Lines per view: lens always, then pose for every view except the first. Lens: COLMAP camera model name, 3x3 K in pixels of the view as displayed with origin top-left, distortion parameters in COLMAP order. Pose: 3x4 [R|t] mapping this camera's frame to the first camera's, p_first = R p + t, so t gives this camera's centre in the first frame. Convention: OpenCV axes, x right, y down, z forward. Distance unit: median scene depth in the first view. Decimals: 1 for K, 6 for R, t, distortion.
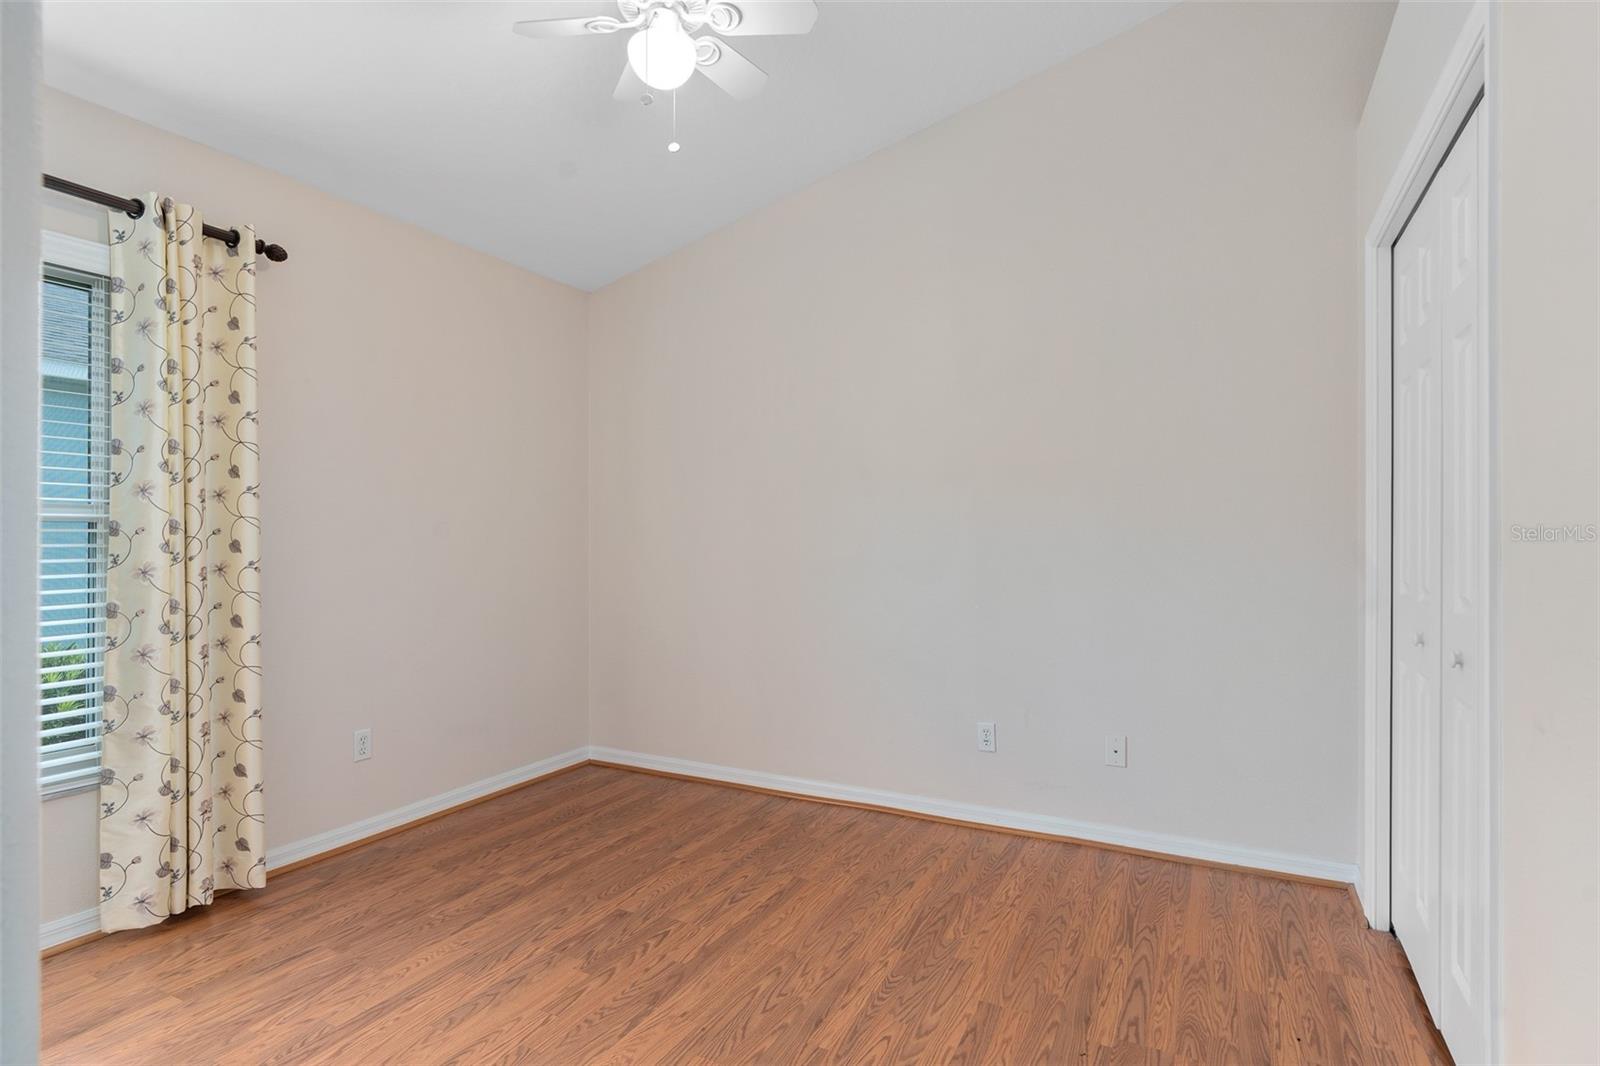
lens RADIAL K [[801.8, 0, 800.0], [0, 801.8, 533.0], [0, 0, 1]] dist [0.000812, -0.000041]
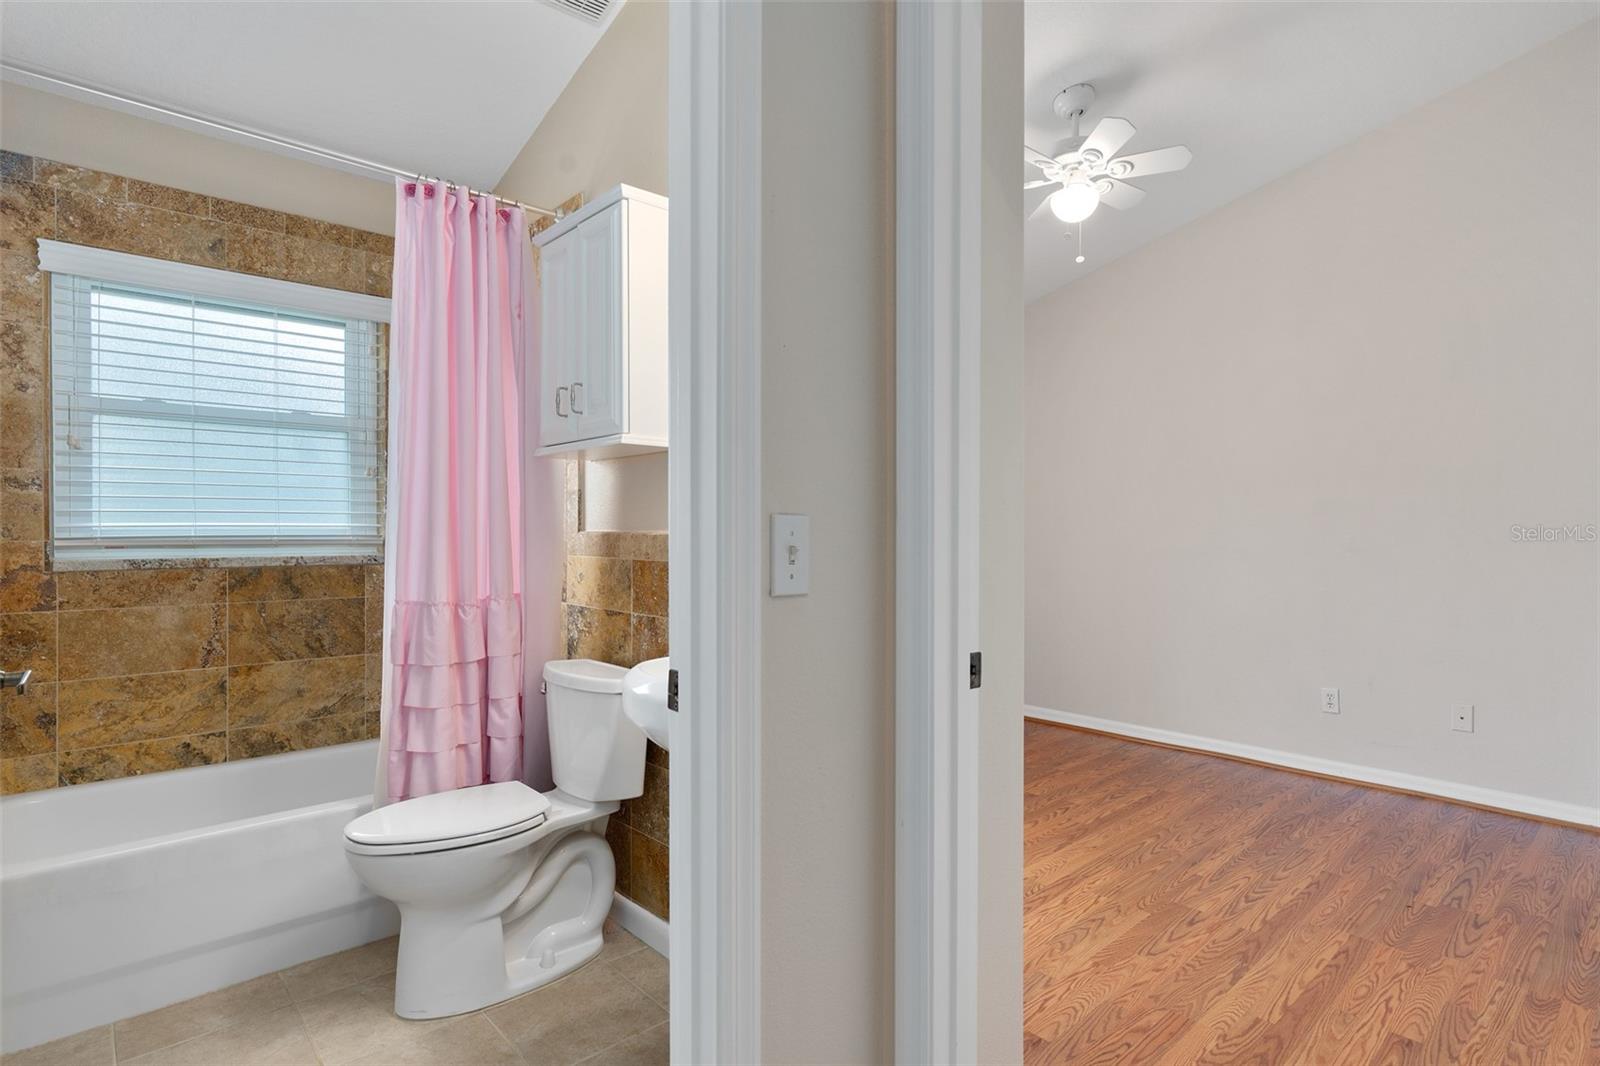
lens RADIAL K [[823.0, 0, 800.0], [0, 823.0, 533.0], [0, 0, 1]] dist [0.000481, 0.001787]
pose [[0.940336, 0.002091, -0.340241, -0.110396], [0.001548, 0.999944, 0.010424, -0.004752], [0.340244, -0.010328, 0.940280, -0.498313]]
